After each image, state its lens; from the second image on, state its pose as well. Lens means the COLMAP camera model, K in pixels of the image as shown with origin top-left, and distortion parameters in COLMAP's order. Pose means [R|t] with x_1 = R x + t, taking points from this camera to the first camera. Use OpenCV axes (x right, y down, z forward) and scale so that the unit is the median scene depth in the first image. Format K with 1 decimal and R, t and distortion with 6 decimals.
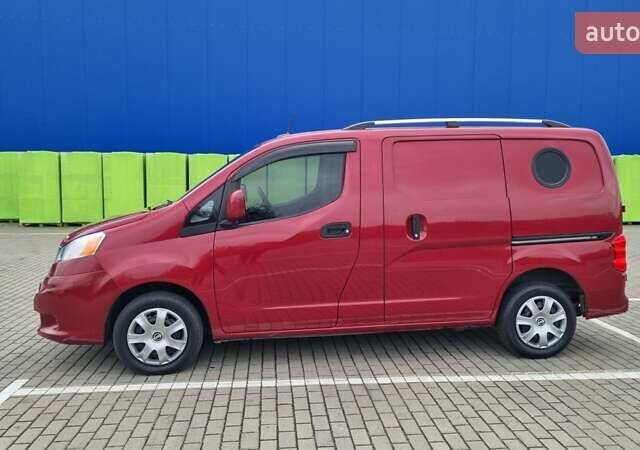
lens RADIAL K [[593.1, 0, 320.9], [0, 593.1, 241.6], [0, 0, 1]] dist [0.063087, -0.000323]
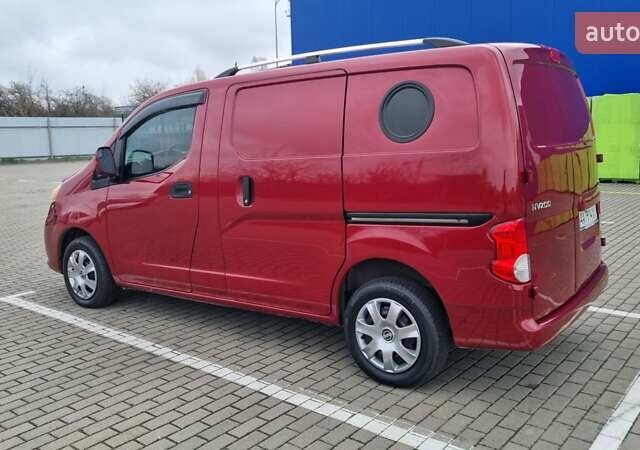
lens RADIAL K [[591.4, 0, 320.0], [0, 591.4, 225.0], [0, 0, 1]] dist [0.062373, 0.003442]
pose [[0.713105, 0.087064, -0.695630, 0.788534], [-0.045302, 0.995907, 0.078206, -0.044862], [0.699592, -0.024256, 0.714130, 0.455770]]
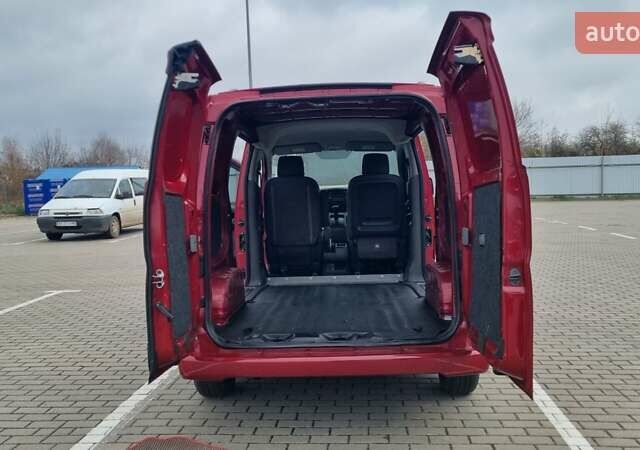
lens RADIAL K [[591.4, 0, 320.0], [0, 591.4, 225.0], [0, 0, 1]] dist [0.062373, 0.003442]
pose [[-0.169055, 0.068724, -0.983208, 1.144639], [-0.083318, 0.992999, 0.083734, -0.116320], [0.982079, 0.096075, -0.162145, 1.285580]]
